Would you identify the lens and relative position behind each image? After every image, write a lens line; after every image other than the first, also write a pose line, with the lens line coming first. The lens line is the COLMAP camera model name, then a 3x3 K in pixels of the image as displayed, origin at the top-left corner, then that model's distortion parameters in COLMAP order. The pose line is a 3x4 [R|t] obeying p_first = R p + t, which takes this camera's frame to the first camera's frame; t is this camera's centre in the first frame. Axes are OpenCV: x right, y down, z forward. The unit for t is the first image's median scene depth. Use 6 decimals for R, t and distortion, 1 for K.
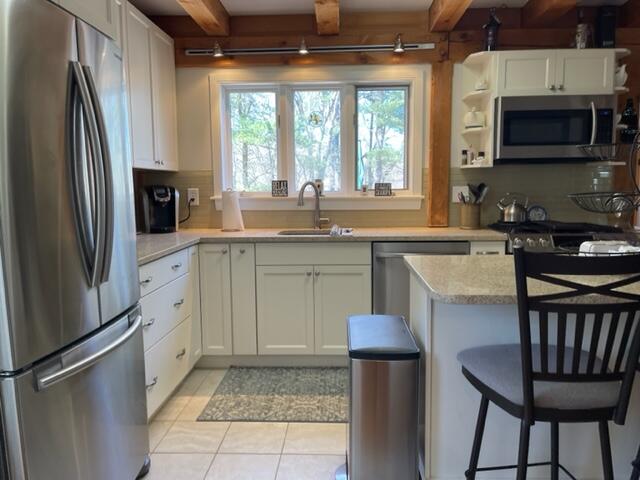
lens RADIAL K [[491.6, 0, 321.1], [0, 491.6, 240.6], [0, 0, 1]] dist [0.034450, -0.000610]
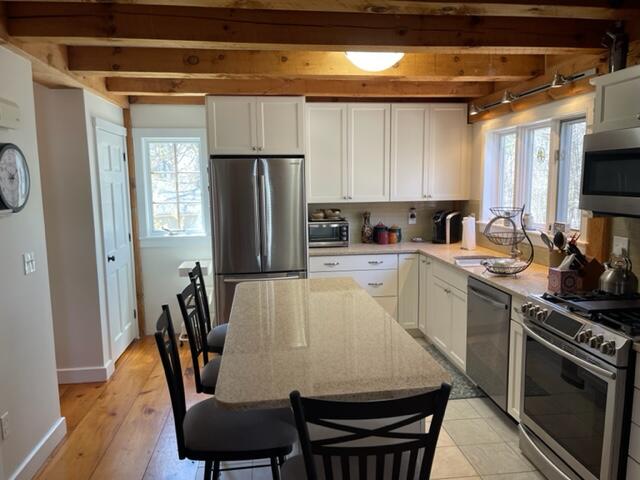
lens RADIAL K [[491.6, 0, 320.1], [0, 491.6, 241.4], [0, 0, 1]] dist [0.034450, -0.000610]
pose [[0.159737, 0.130728, -0.978465, 0.996260], [-0.103599, 0.987939, 0.115081, -0.145645], [0.981708, 0.082986, 0.171354, 0.394862]]
